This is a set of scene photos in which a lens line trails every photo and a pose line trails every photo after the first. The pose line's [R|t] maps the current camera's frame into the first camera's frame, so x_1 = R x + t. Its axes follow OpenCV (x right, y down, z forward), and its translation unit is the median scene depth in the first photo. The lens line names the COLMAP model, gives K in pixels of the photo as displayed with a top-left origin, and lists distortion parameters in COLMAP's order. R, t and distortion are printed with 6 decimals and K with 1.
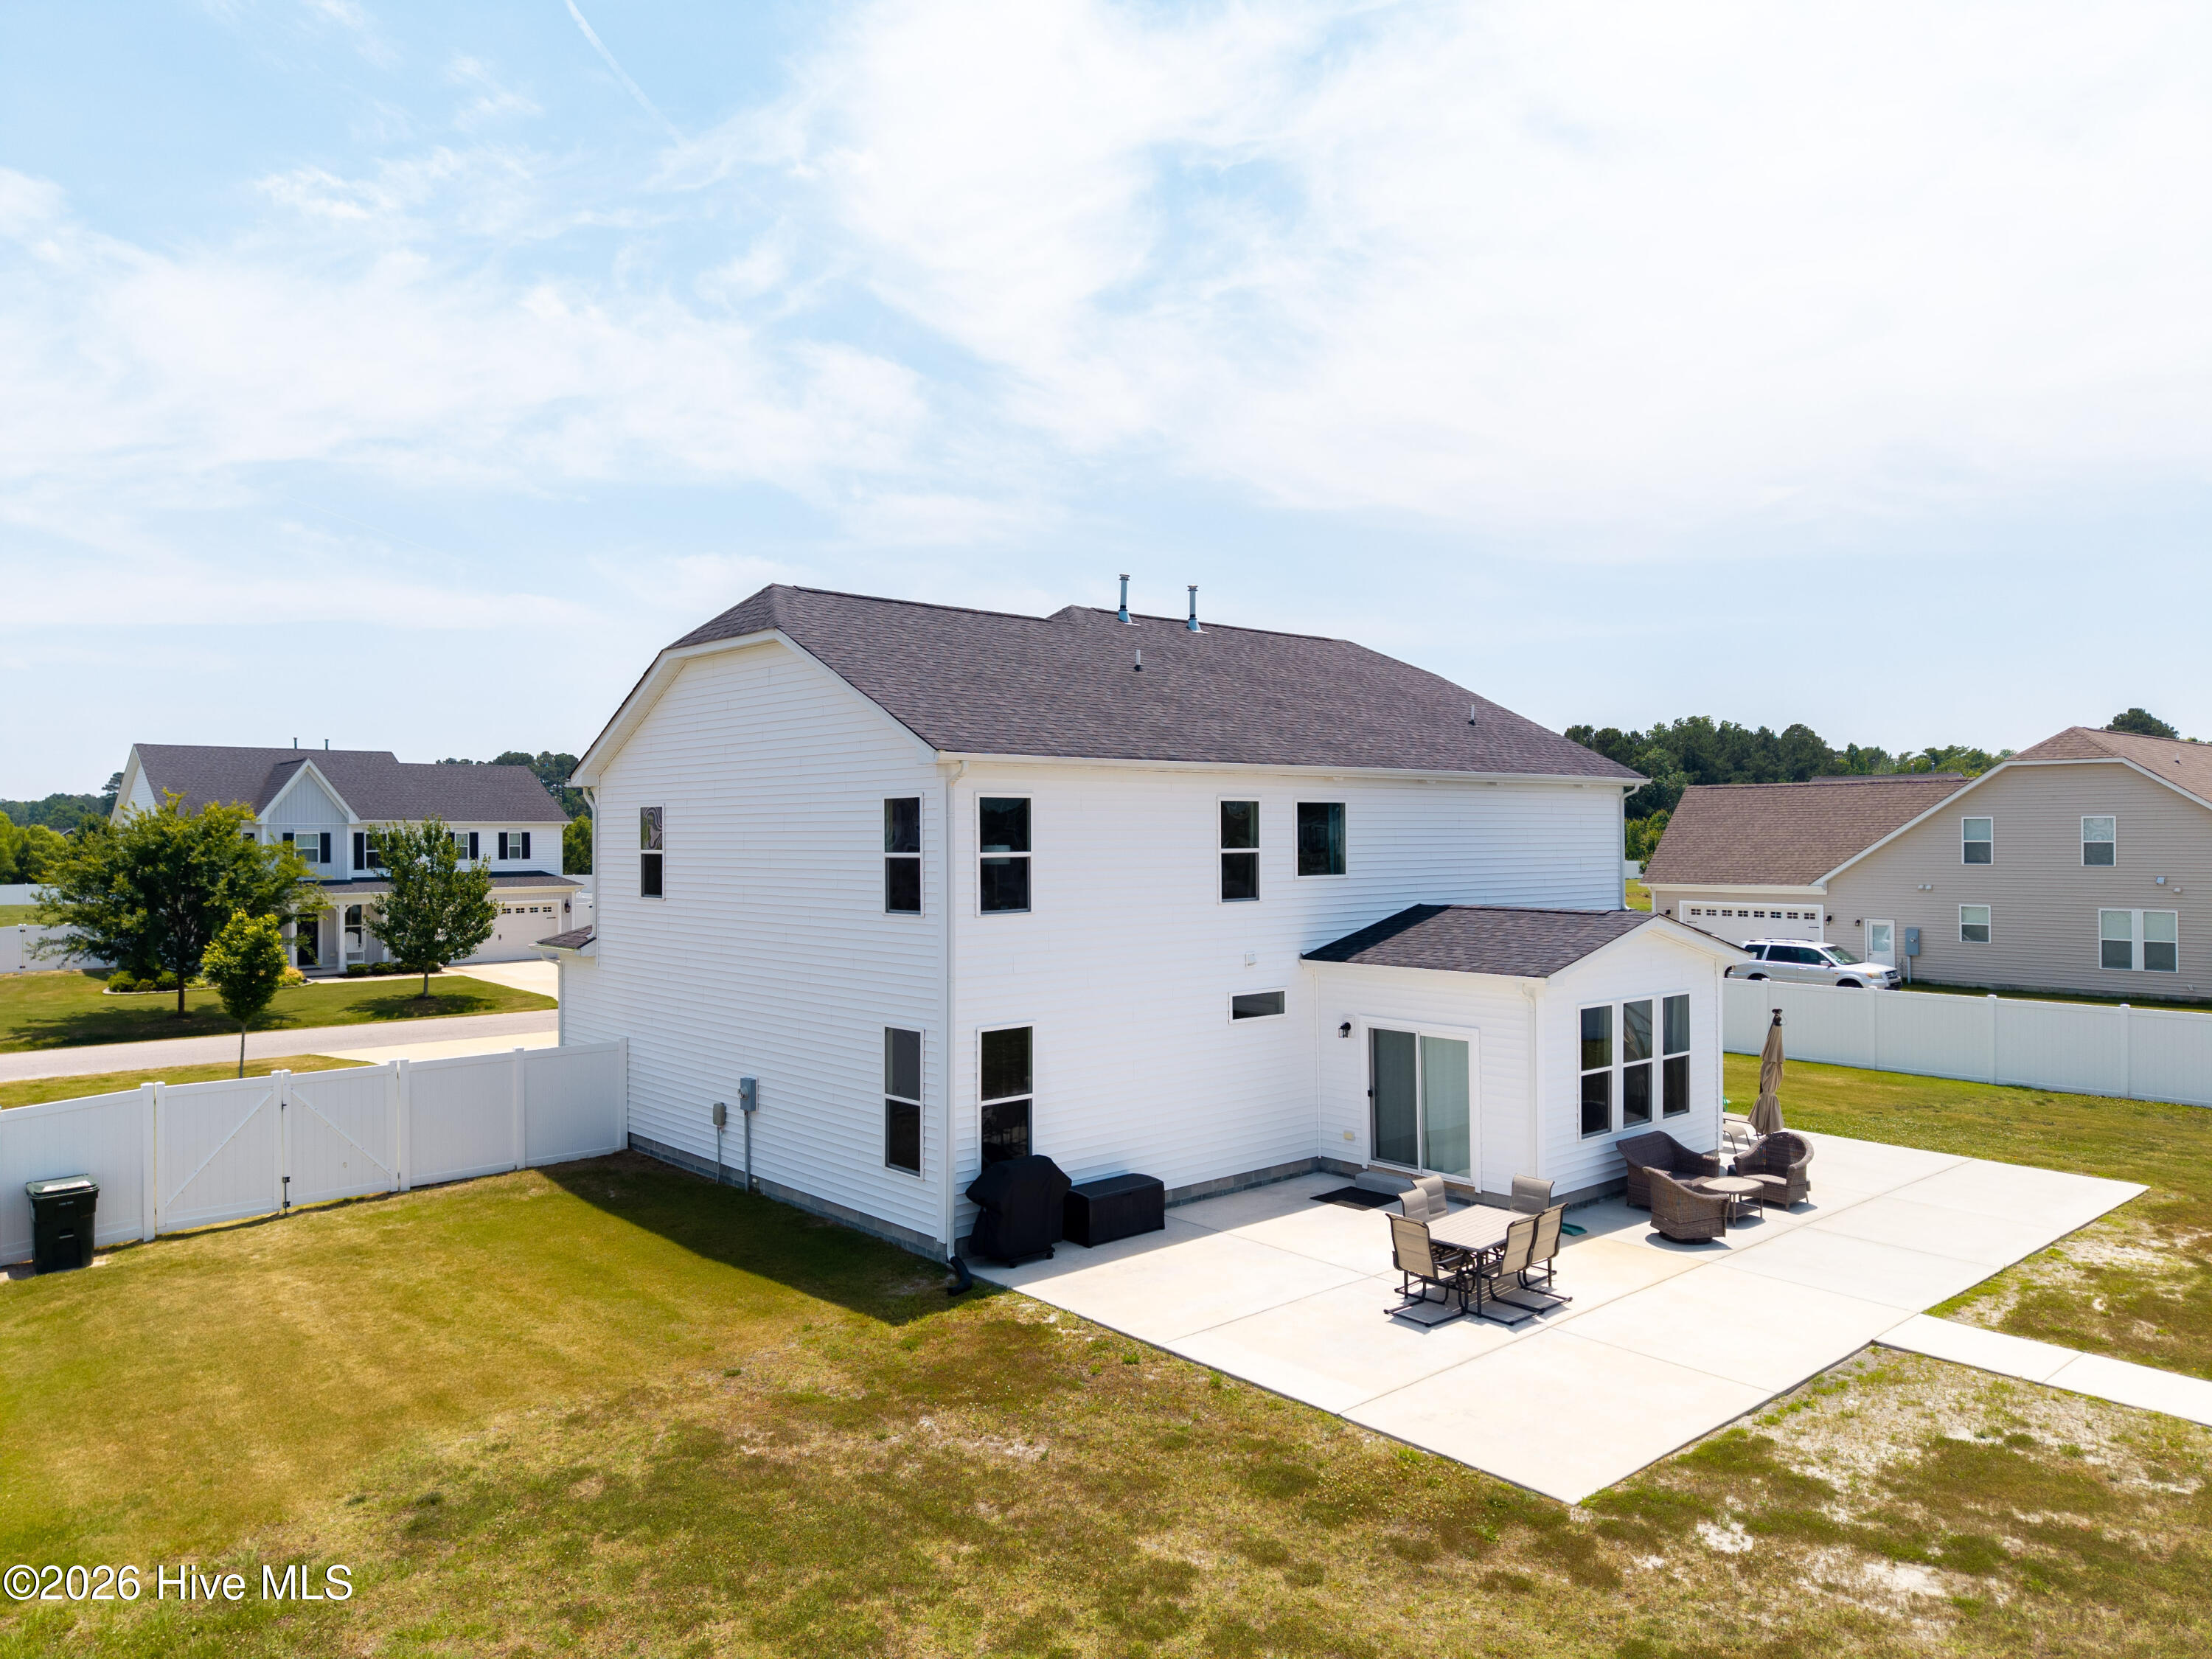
lens RADIAL K [[1481.1, 0, 1109.1], [0, 1481.1, 868.9], [0, 0, 1]] dist [0.024610, -0.027079]
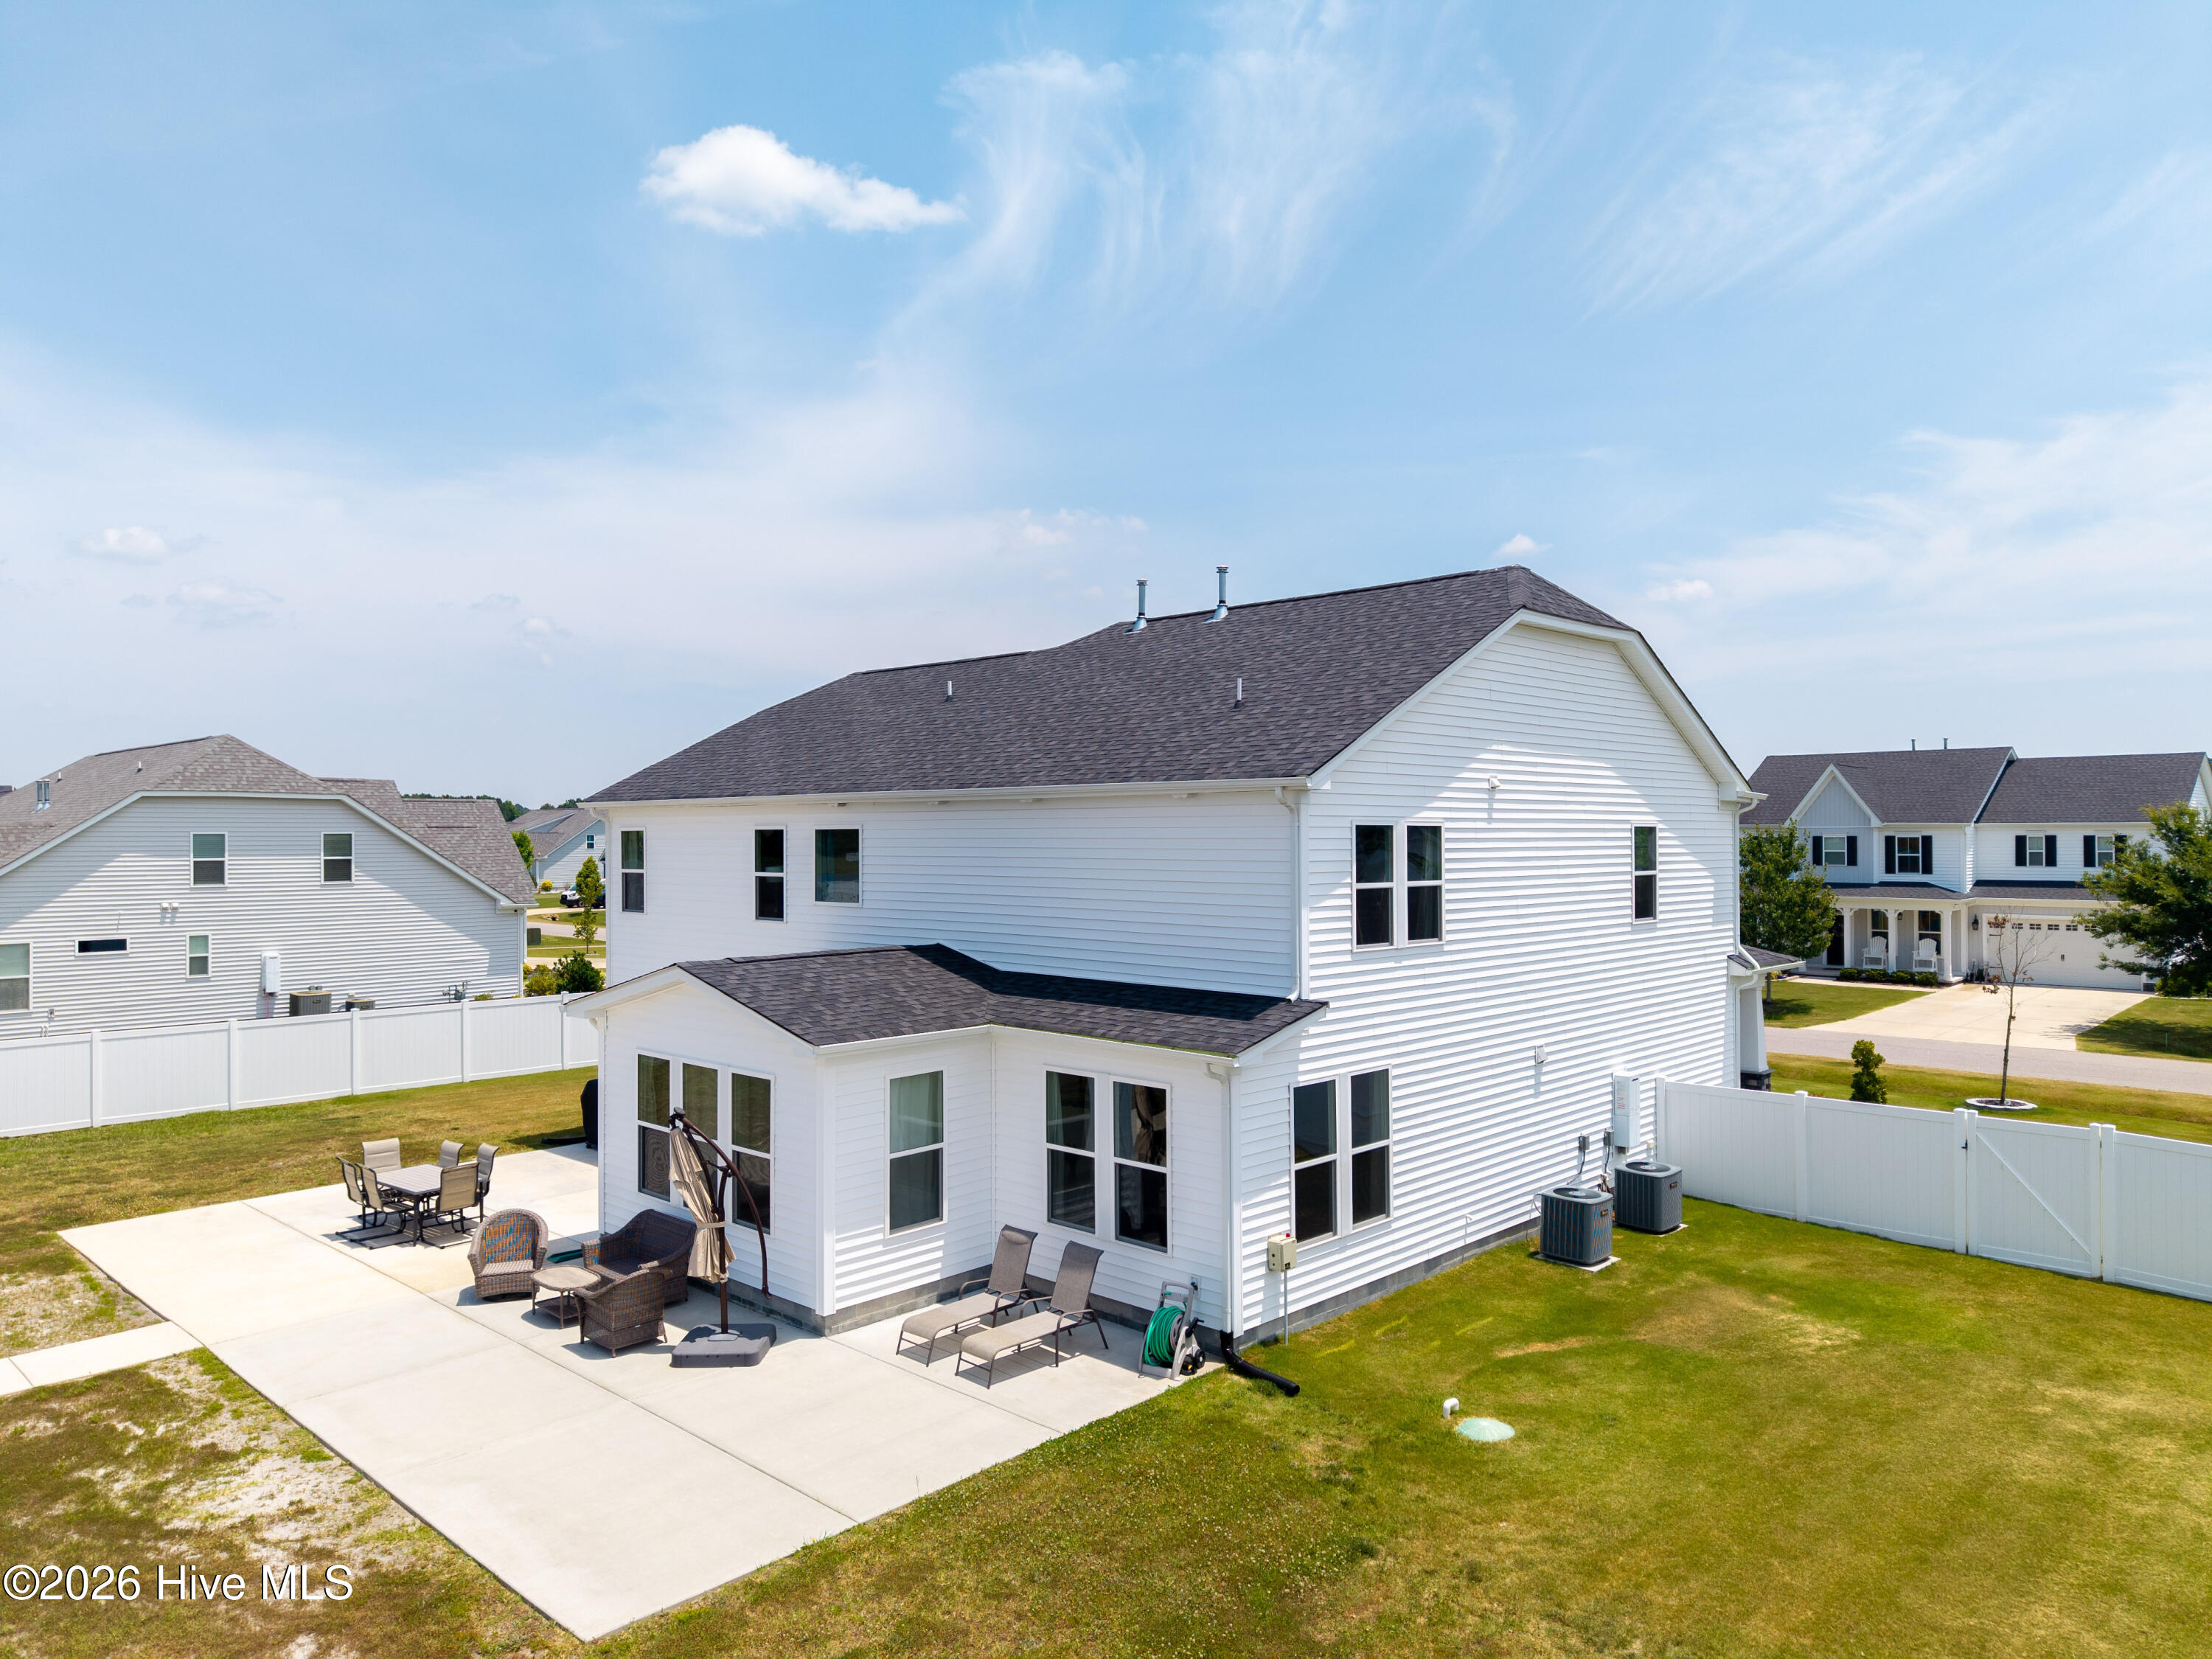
lens RADIAL K [[1481.1, 0, 1106.3], [0, 1481.1, 831.7], [0, 0, 1]] dist [0.024610, -0.027079]
pose [[0.084840, 0.000441, -0.996394, 0.412310], [-0.017833, 0.999840, -0.001076, -0.016161], [0.996235, 0.017860, 0.084834, 0.389611]]
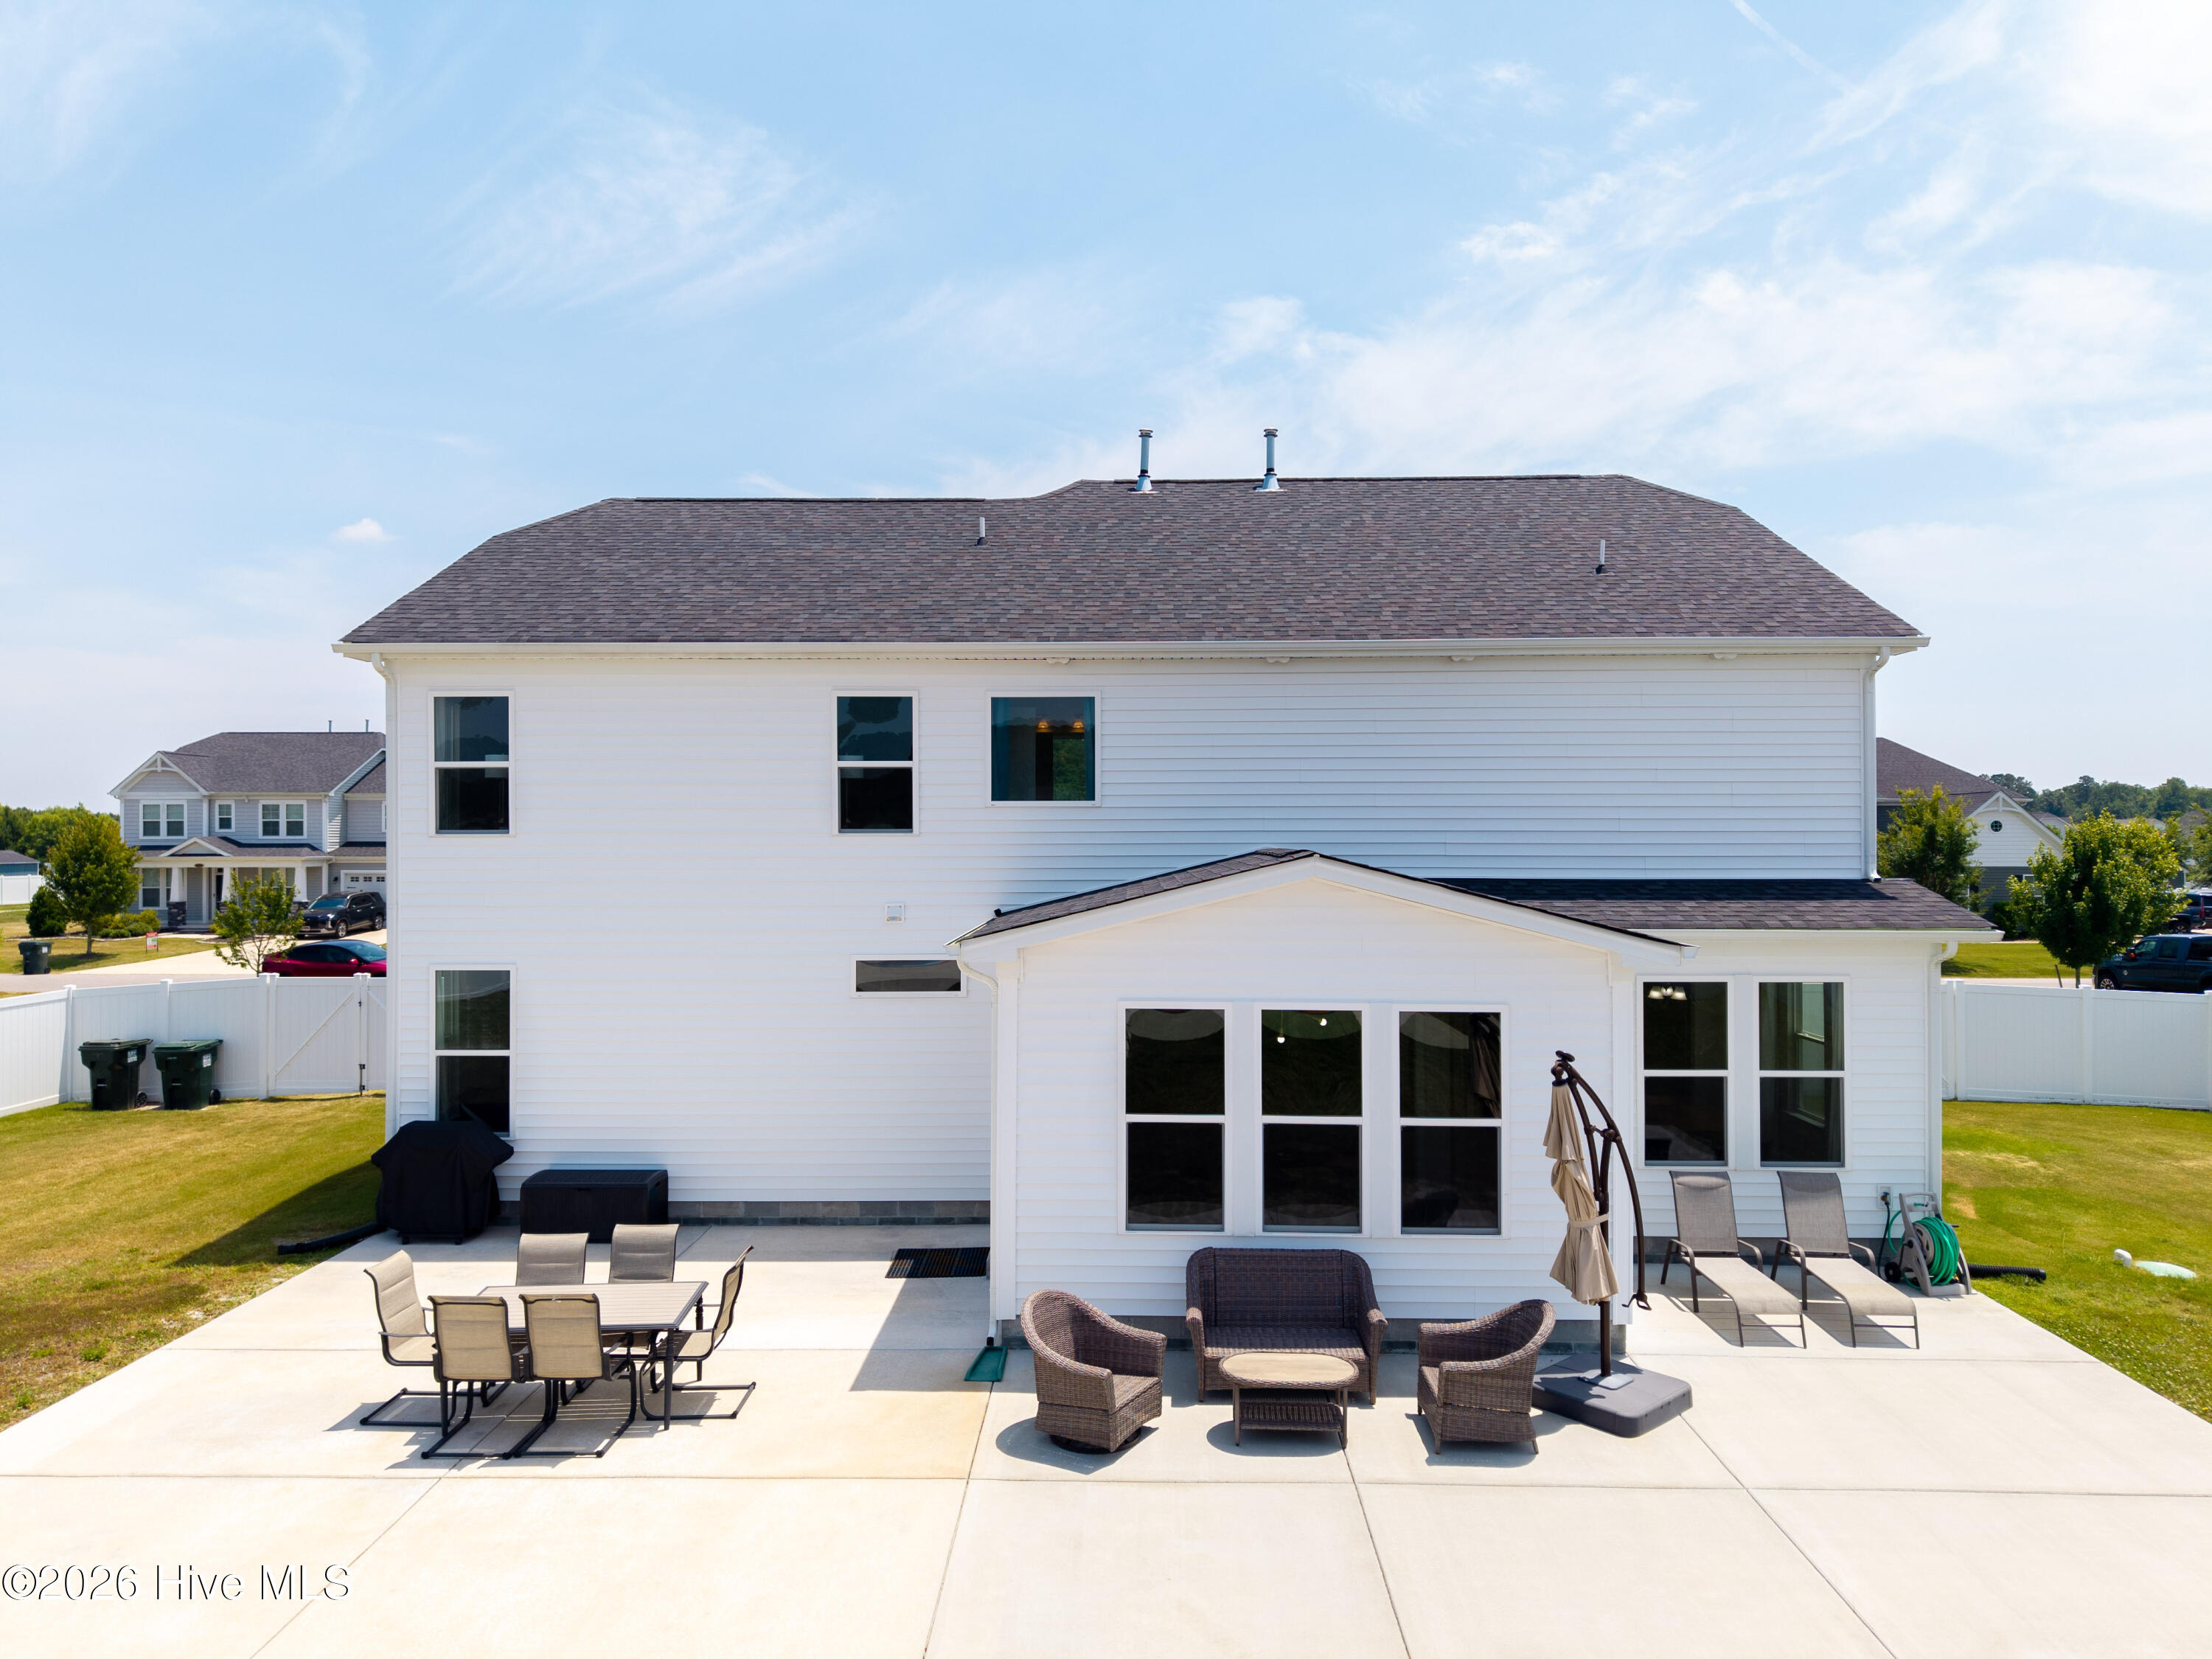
lens RADIAL K [[1481.1, 0, 1119.9], [0, 1481.1, 860.4], [0, 0, 1]] dist [0.024610, -0.027079]
pose [[0.734887, 0.012125, -0.678081, 0.228913], [-0.016107, 0.999870, 0.000422, 0.011313], [0.677998, 0.010612, 0.734987, 0.181522]]
